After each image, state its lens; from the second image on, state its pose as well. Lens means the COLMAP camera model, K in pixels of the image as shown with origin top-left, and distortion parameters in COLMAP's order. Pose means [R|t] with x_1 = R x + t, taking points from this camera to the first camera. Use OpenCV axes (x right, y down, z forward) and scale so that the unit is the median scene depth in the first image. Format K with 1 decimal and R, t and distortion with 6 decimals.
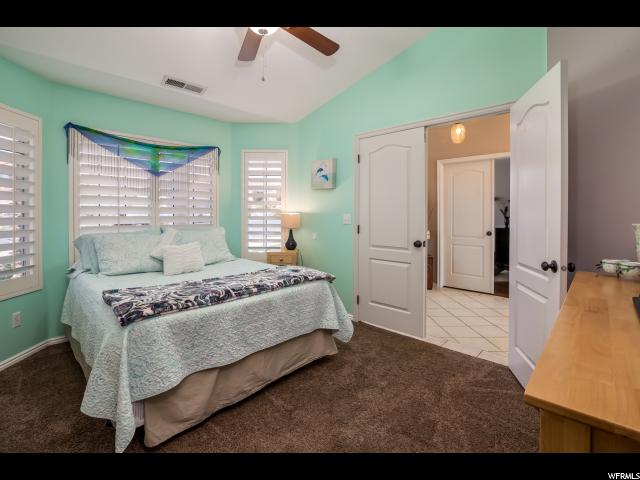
lens RADIAL K [[294.9, 0, 318.9], [0, 294.9, 221.9], [0, 0, 1]] dist [-0.024310, -0.000081]
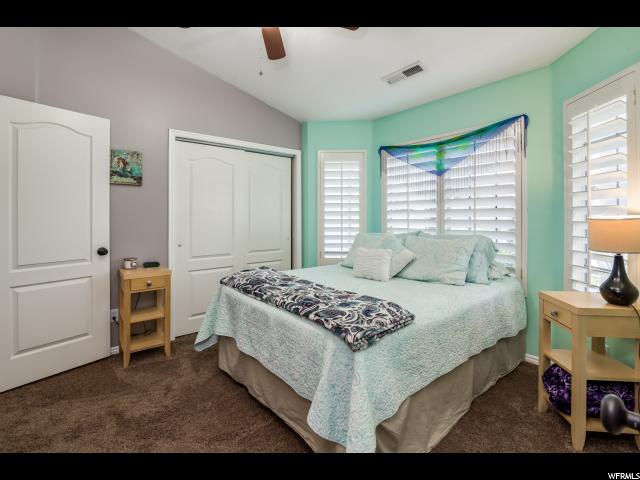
lens RADIAL K [[294.9, 0, 318.9], [0, 294.9, 221.9], [0, 0, 1]] dist [-0.024310, -0.000081]
pose [[-0.128036, 0.015537, -0.991648, 0.430577], [-0.036437, 0.999129, 0.020359, -0.013755], [0.991100, 0.038740, -0.127358, 0.765846]]
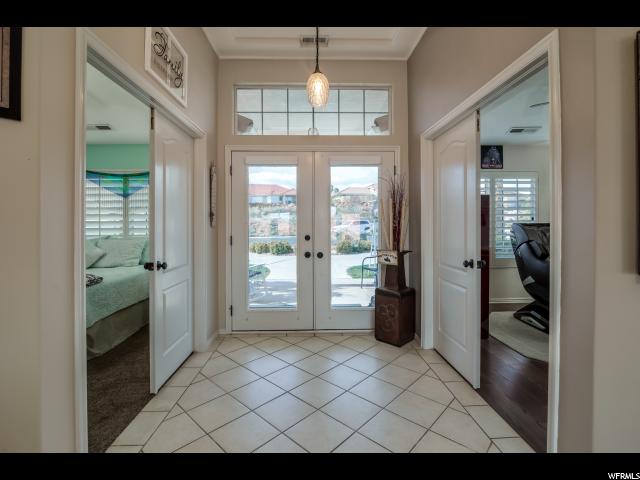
lens RADIAL K [[294.9, 0, 318.9], [0, 294.9, 221.9], [0, 0, 1]] dist [-0.024310, -0.000081]
pose [[0.718695, -0.011832, -0.695225, 1.039579], [-0.014723, 0.999372, -0.032229, -0.014308], [0.695170, 0.033399, 0.718070, 0.679170]]
